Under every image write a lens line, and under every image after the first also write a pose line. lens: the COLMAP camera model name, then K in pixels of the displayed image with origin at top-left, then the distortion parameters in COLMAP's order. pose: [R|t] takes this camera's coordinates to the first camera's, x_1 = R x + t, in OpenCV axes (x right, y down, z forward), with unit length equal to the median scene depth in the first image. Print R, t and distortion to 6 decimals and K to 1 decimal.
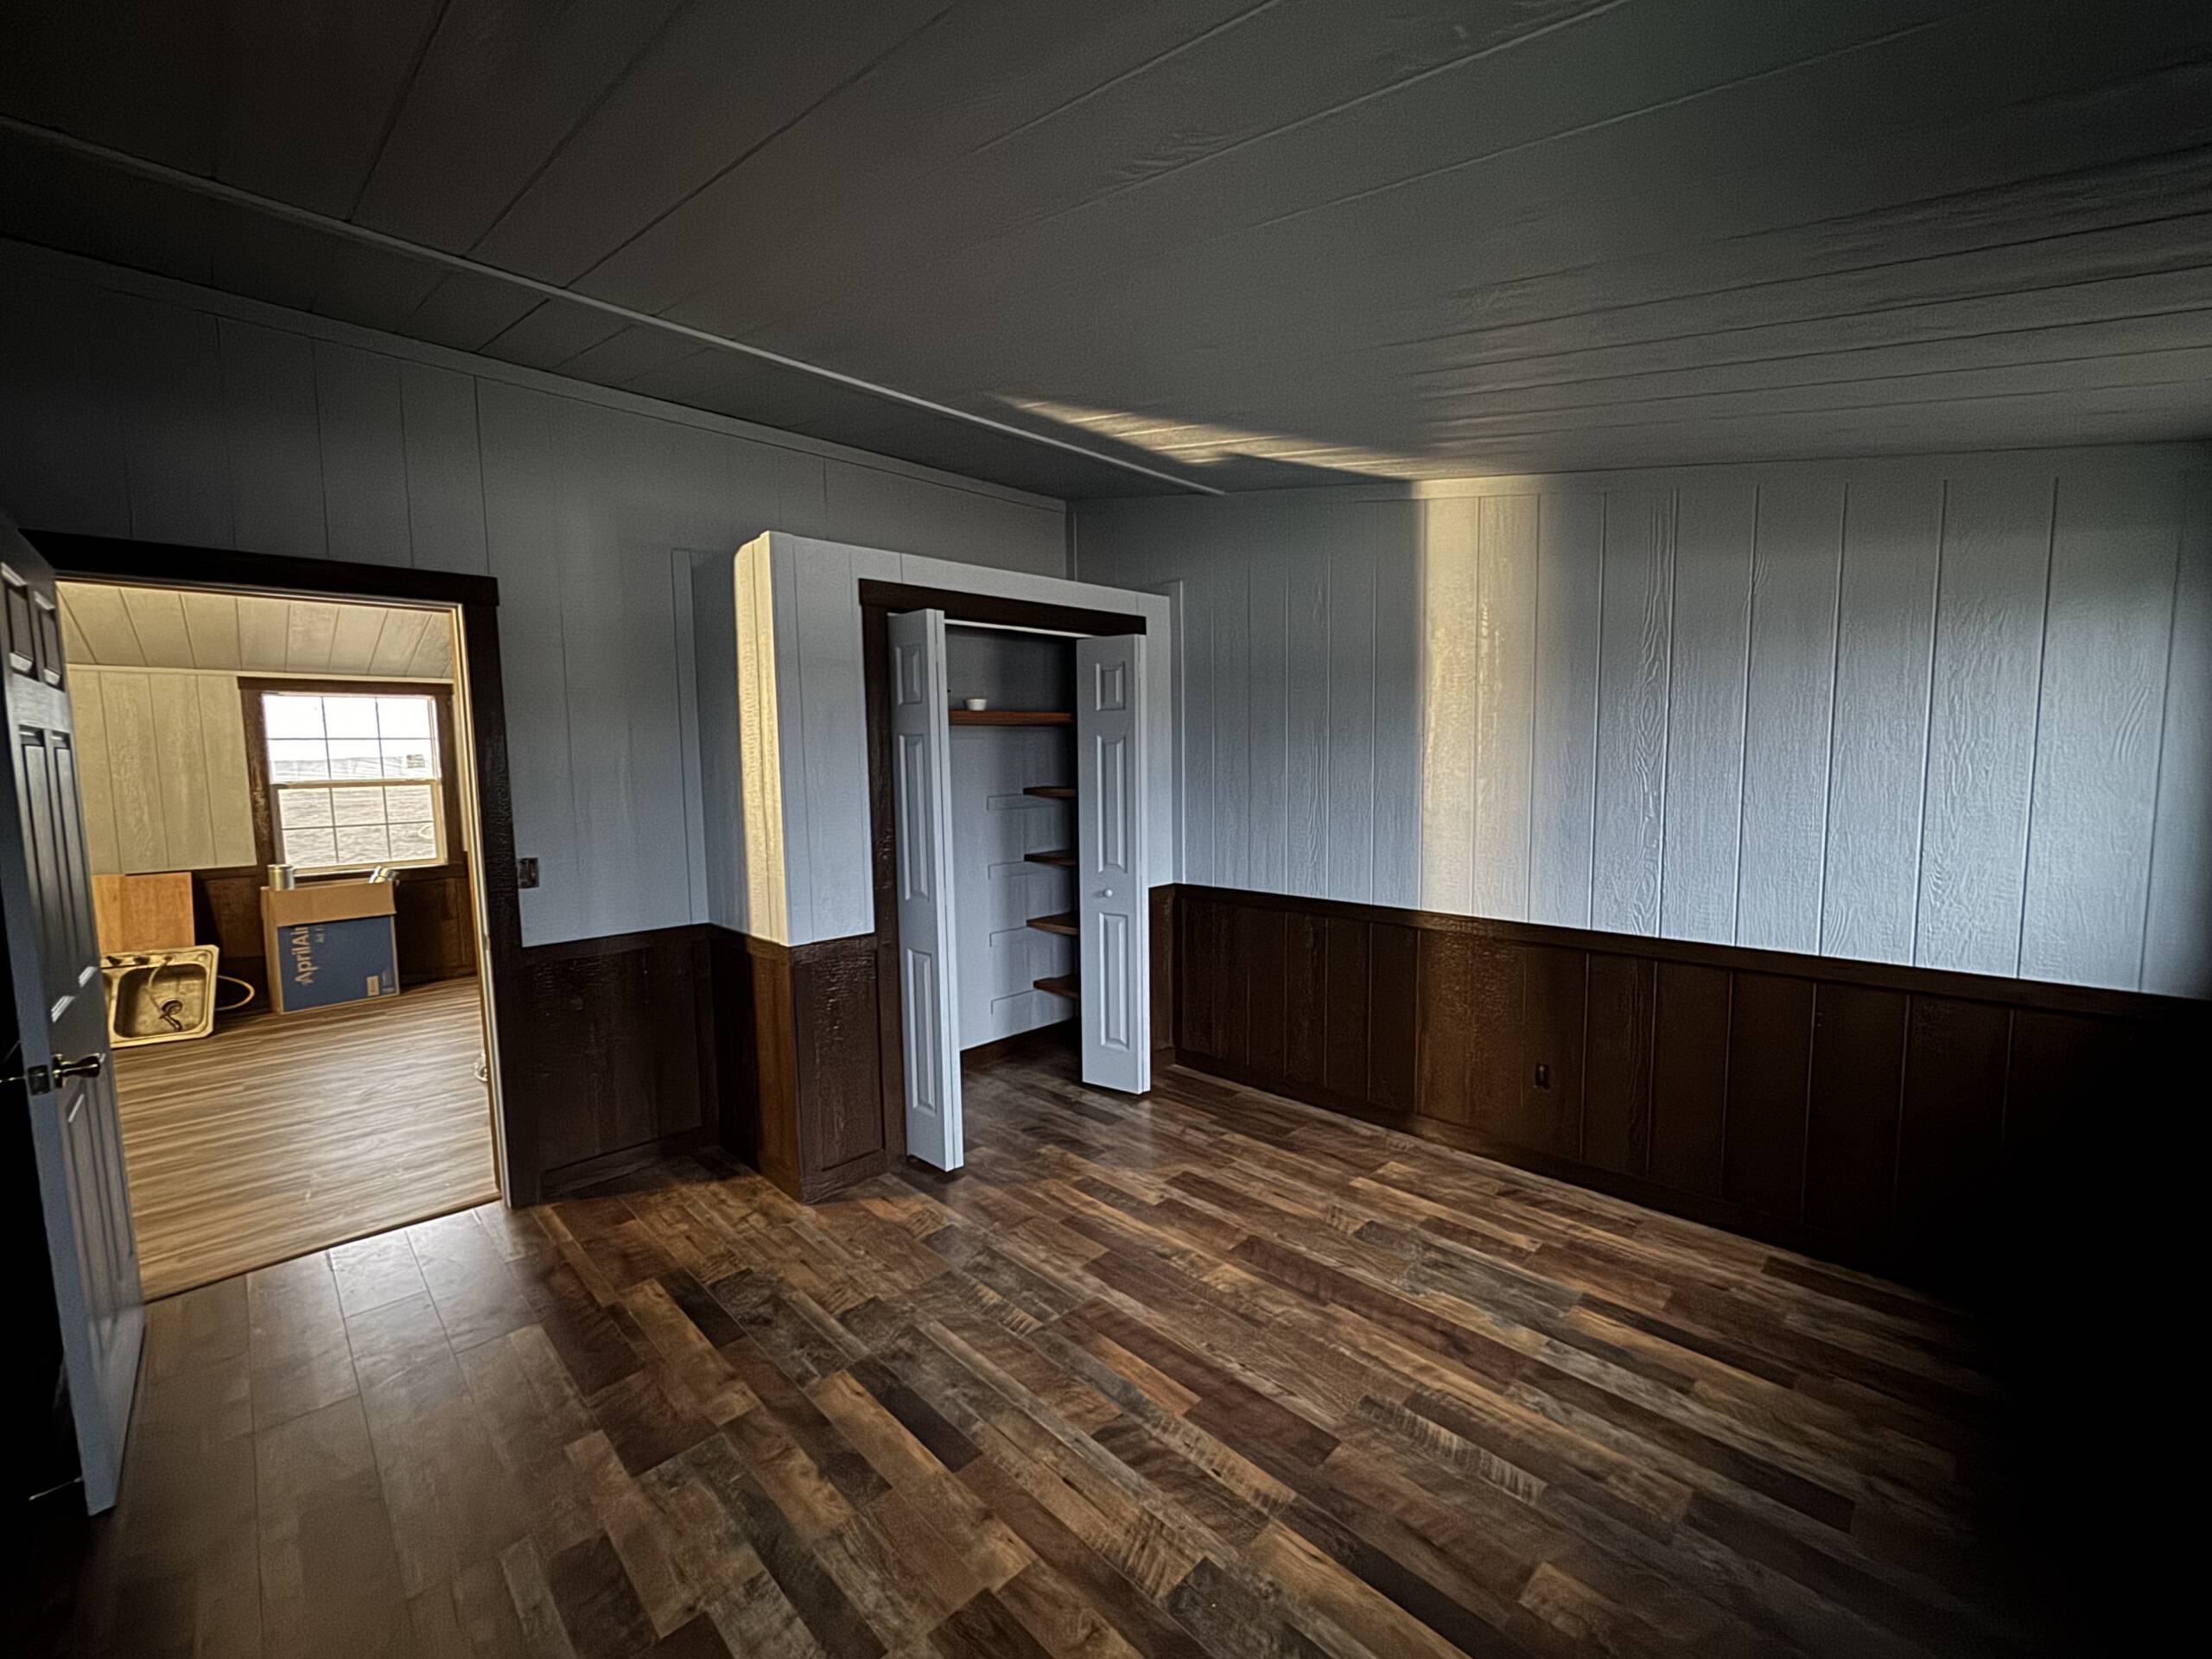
lens RADIAL K [[890.7, 0, 1108.3], [0, 890.7, 837.9], [0, 0, 1]] dist [0.002476, 0.000032]
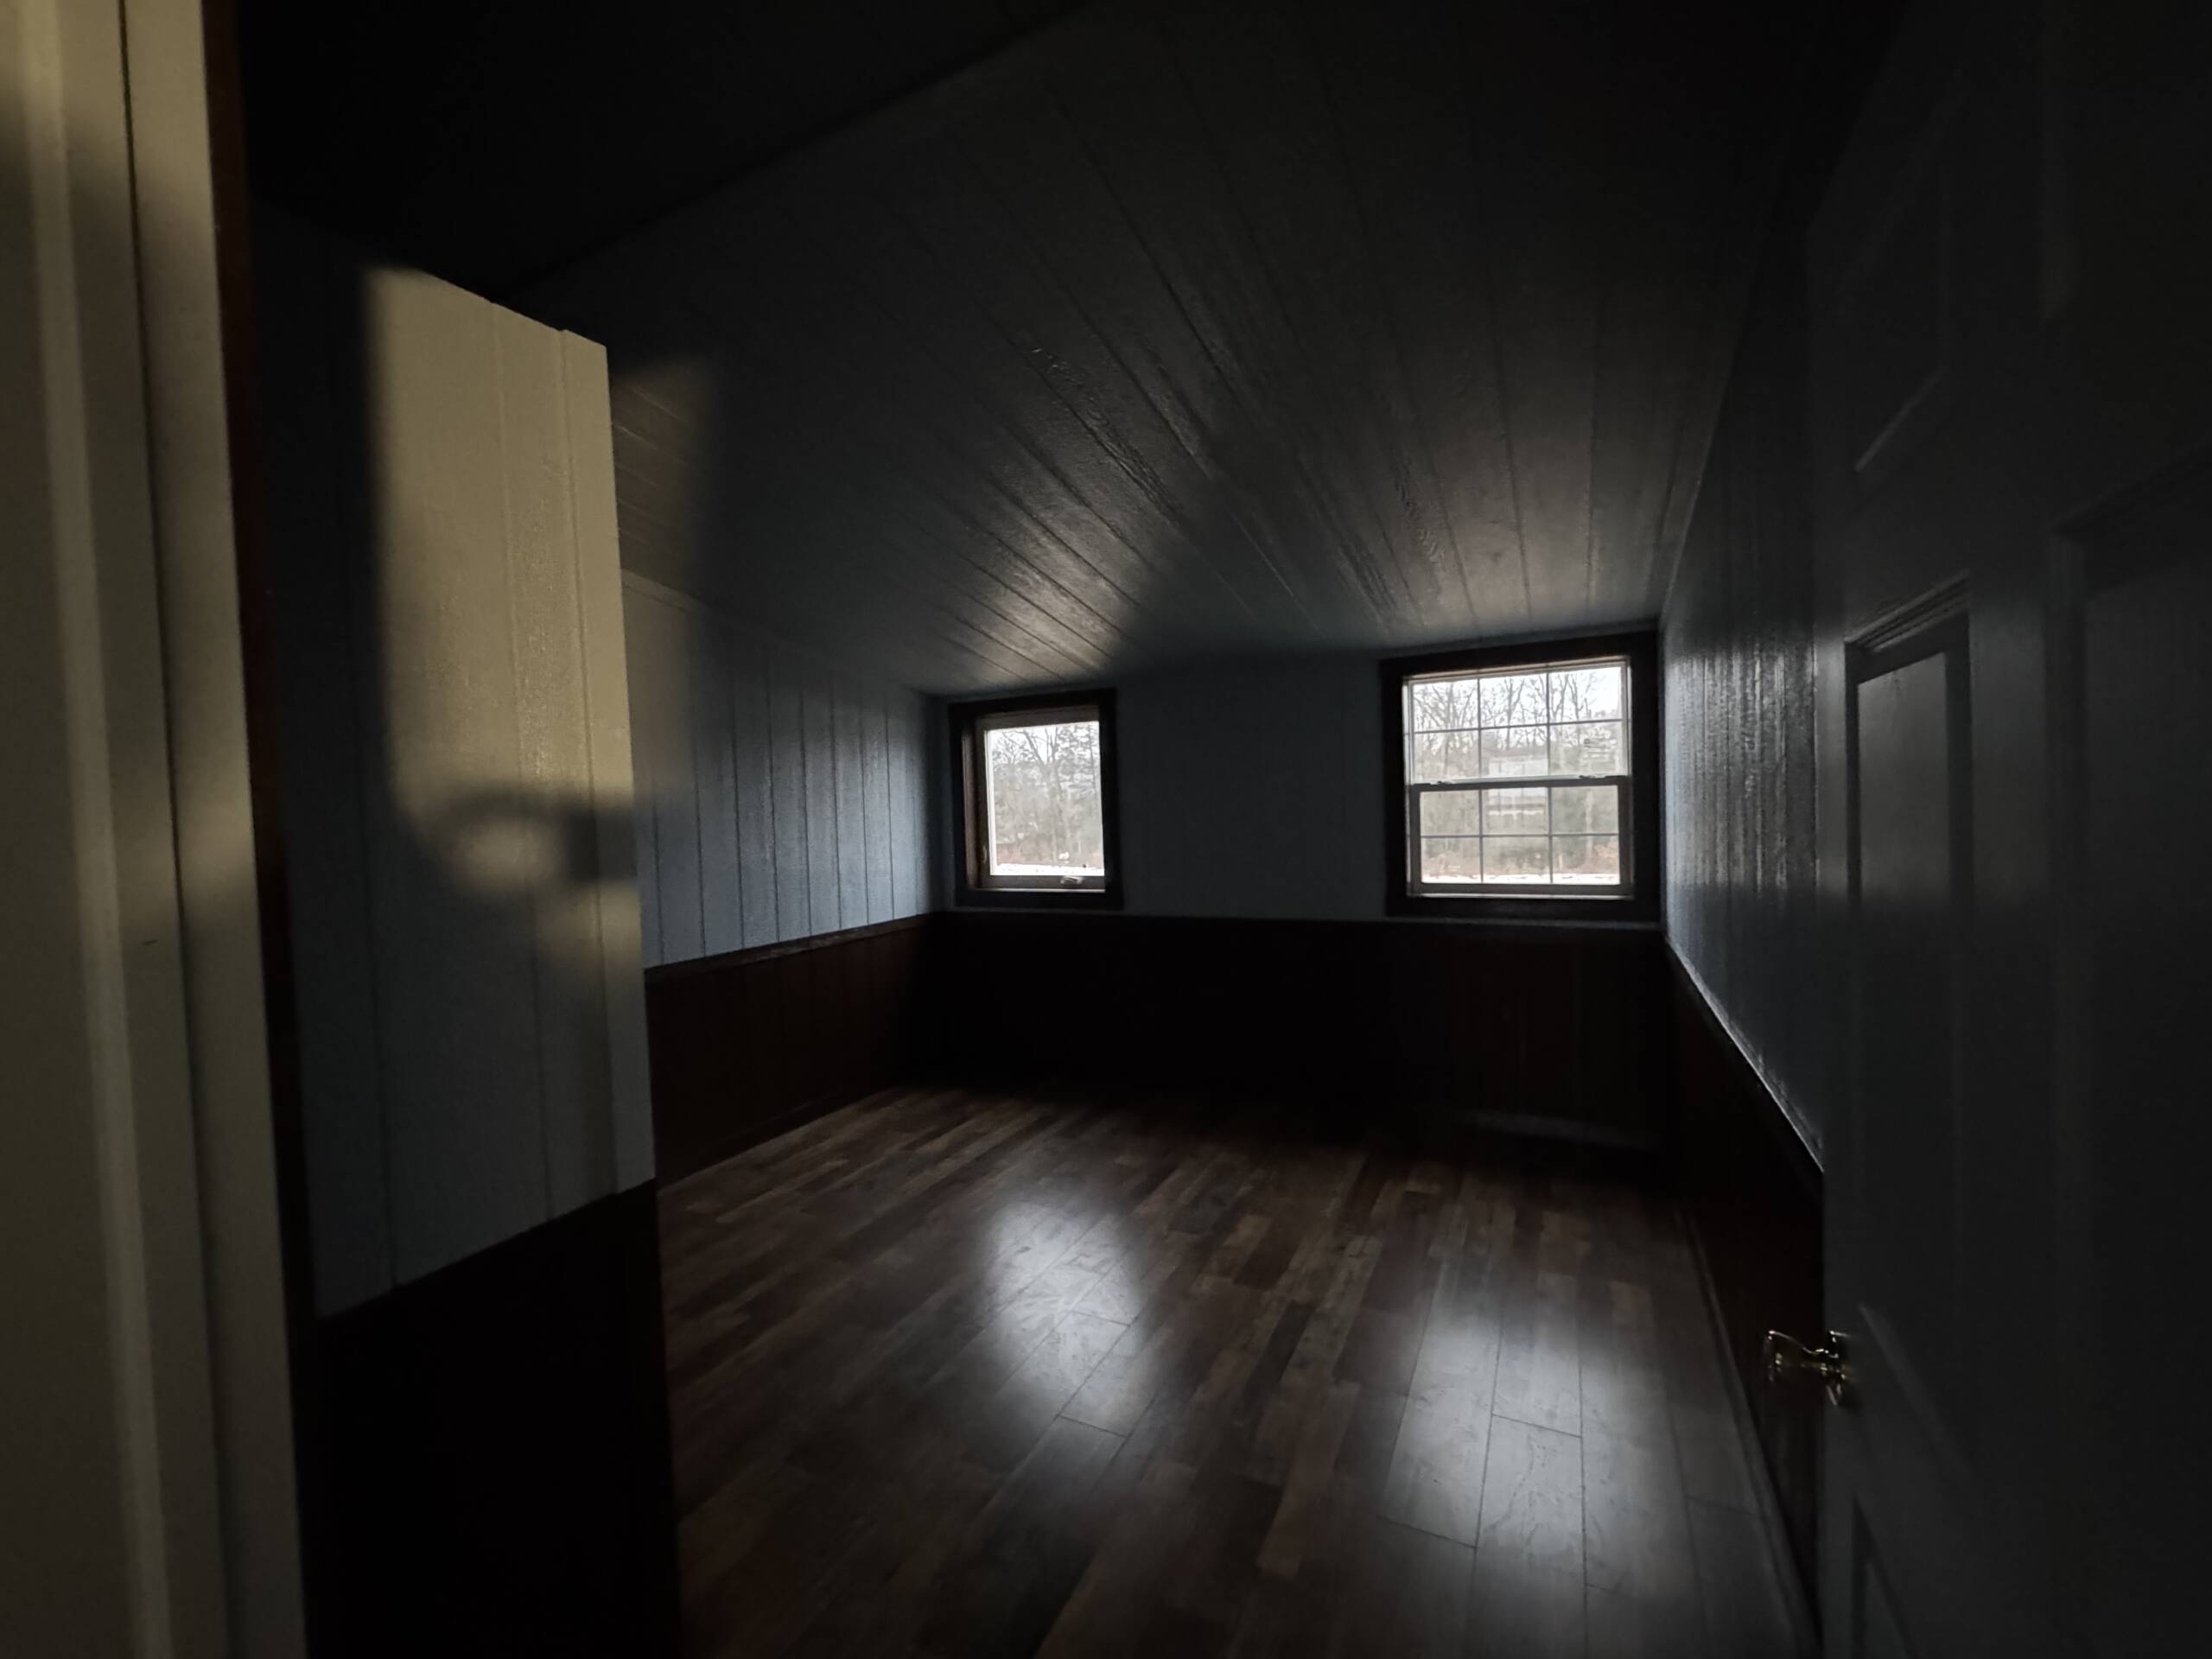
lens RADIAL K [[890.7, 0, 1106.5], [0, 890.7, 827.4], [0, 0, 1]] dist [0.002476, 0.000032]
pose [[-0.302288, 0.006331, 0.953196, -1.481627], [0.131528, 0.990690, 0.035131, -0.083471], [-0.944099, 0.135991, -0.300306, 1.435311]]
